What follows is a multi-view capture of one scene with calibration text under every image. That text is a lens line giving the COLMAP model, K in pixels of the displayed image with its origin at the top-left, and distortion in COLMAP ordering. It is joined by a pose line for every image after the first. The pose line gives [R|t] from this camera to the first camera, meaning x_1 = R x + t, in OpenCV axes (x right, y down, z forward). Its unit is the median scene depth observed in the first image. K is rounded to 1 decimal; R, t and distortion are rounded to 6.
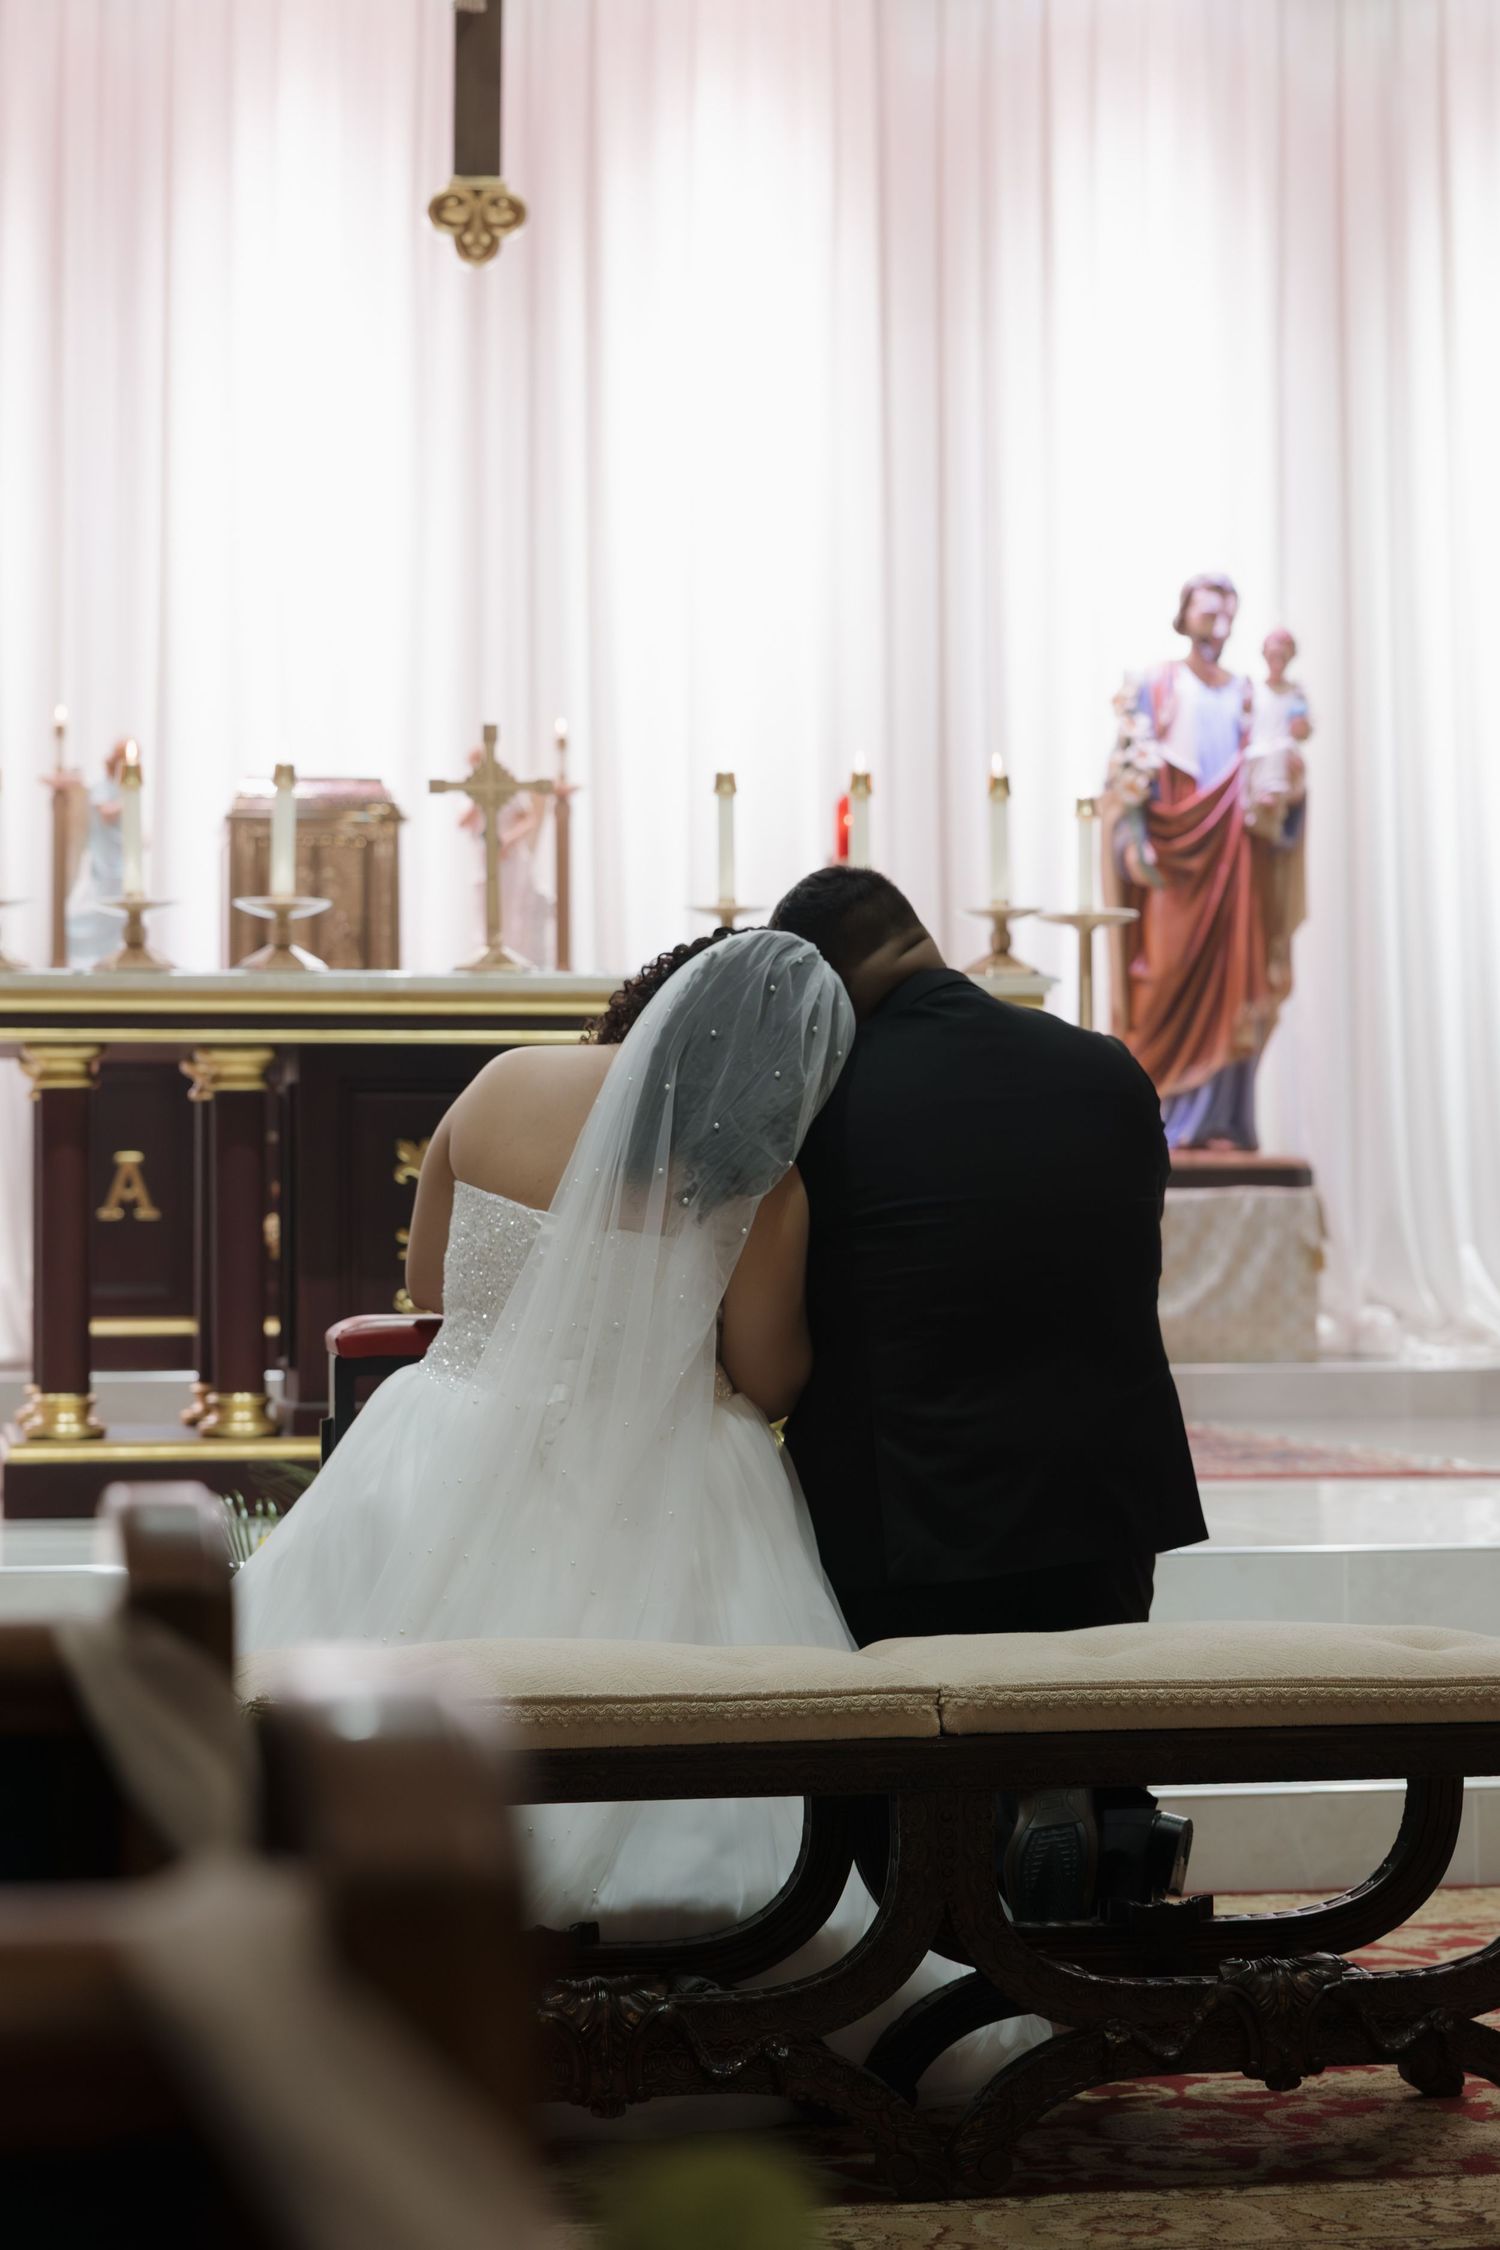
lens RADIAL K [[4462.5, 0, 752.0], [0, 4462.5, 1127.0], [0, 0, 1]] dist [-0.074744, 0.000000]
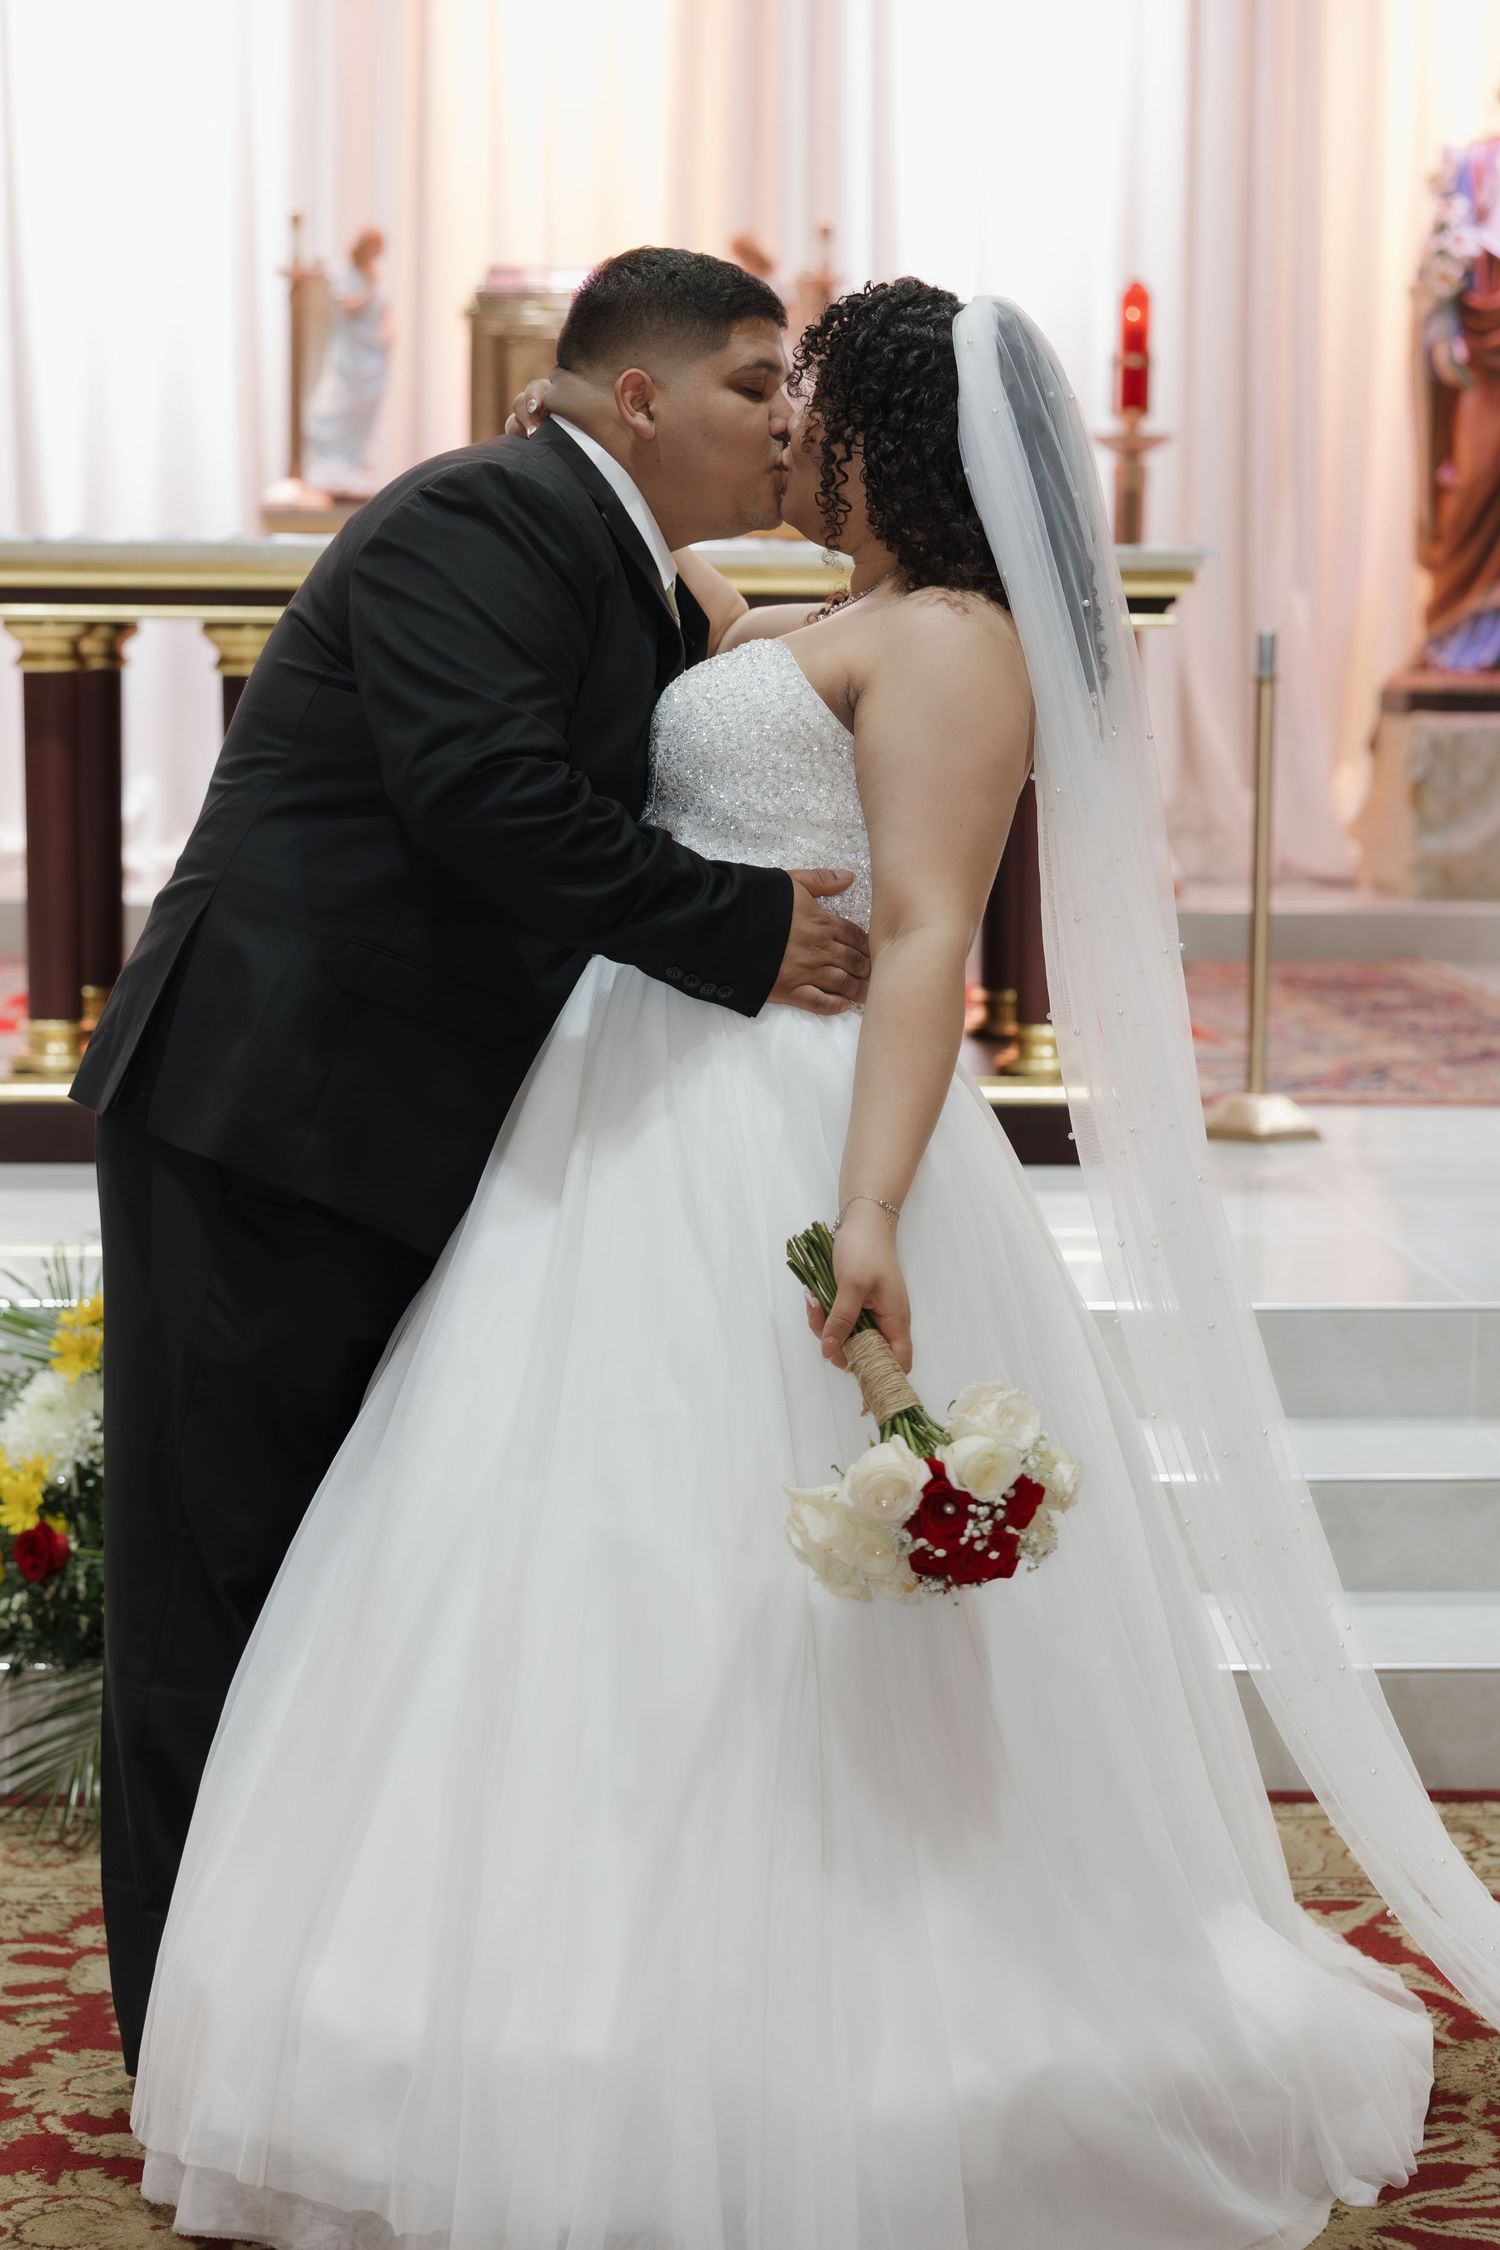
lens RADIAL K [[3907.0, 0, 749.0], [0, 3907.0, 1125.8], [0, 0, 1]] dist [0.022792, 0.000000]
pose [[0.991810, 0.027402, -0.124744, 0.048207], [-0.008515, 0.988727, 0.149487, -0.022258], [0.127434, -0.147201, 0.980863, 0.157595]]
